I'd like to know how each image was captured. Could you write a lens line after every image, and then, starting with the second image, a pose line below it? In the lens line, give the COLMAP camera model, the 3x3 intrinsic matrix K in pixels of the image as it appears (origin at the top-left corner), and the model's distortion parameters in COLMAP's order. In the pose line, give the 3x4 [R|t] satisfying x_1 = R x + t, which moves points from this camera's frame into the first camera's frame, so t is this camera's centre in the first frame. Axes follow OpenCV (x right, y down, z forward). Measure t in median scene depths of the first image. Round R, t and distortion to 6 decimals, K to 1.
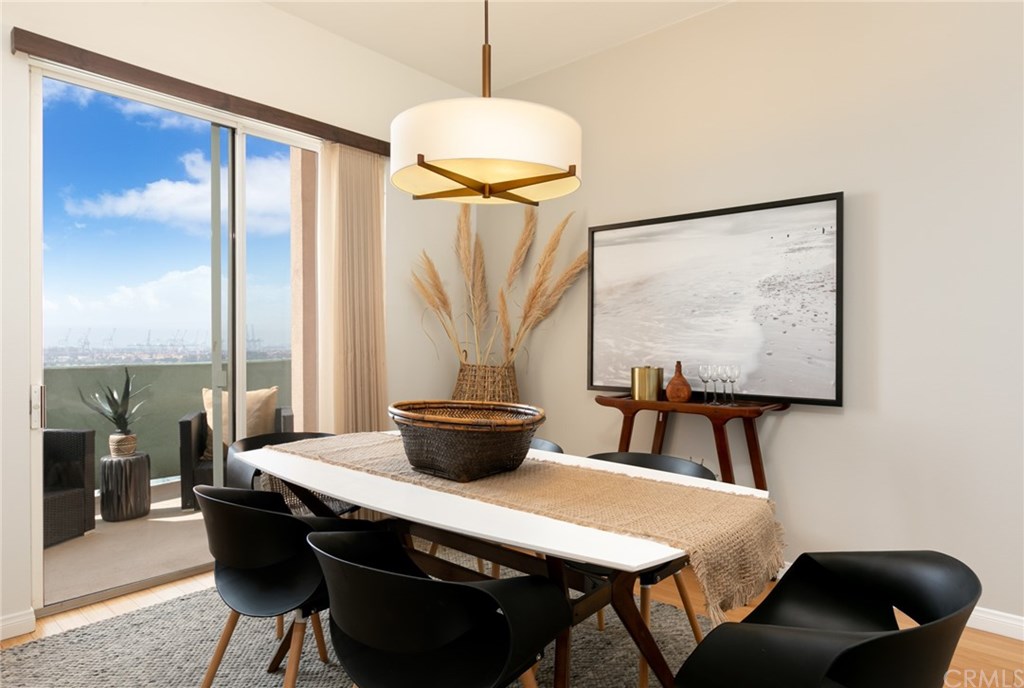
lens RADIAL K [[592.2, 0, 512.0], [0, 592.2, 344.0], [0, 0, 1]] dist [-0.000517, 0.000003]
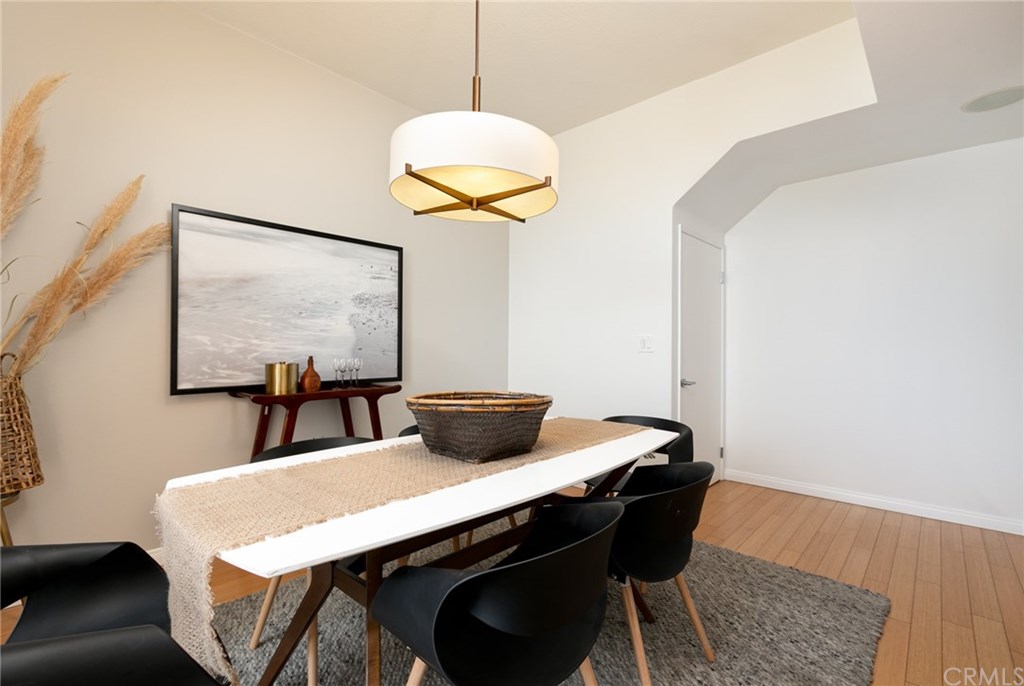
lens RADIAL K [[465.8, 0, 512.0], [0, 465.8, 343.0], [0, 0, 1]] dist [-0.000340, -0.000062]
pose [[0.029635, -0.000380, 0.999561, -0.607887], [-0.002991, 0.999995, 0.000469, 0.001172], [-0.999556, -0.003004, 0.029634, 0.576574]]
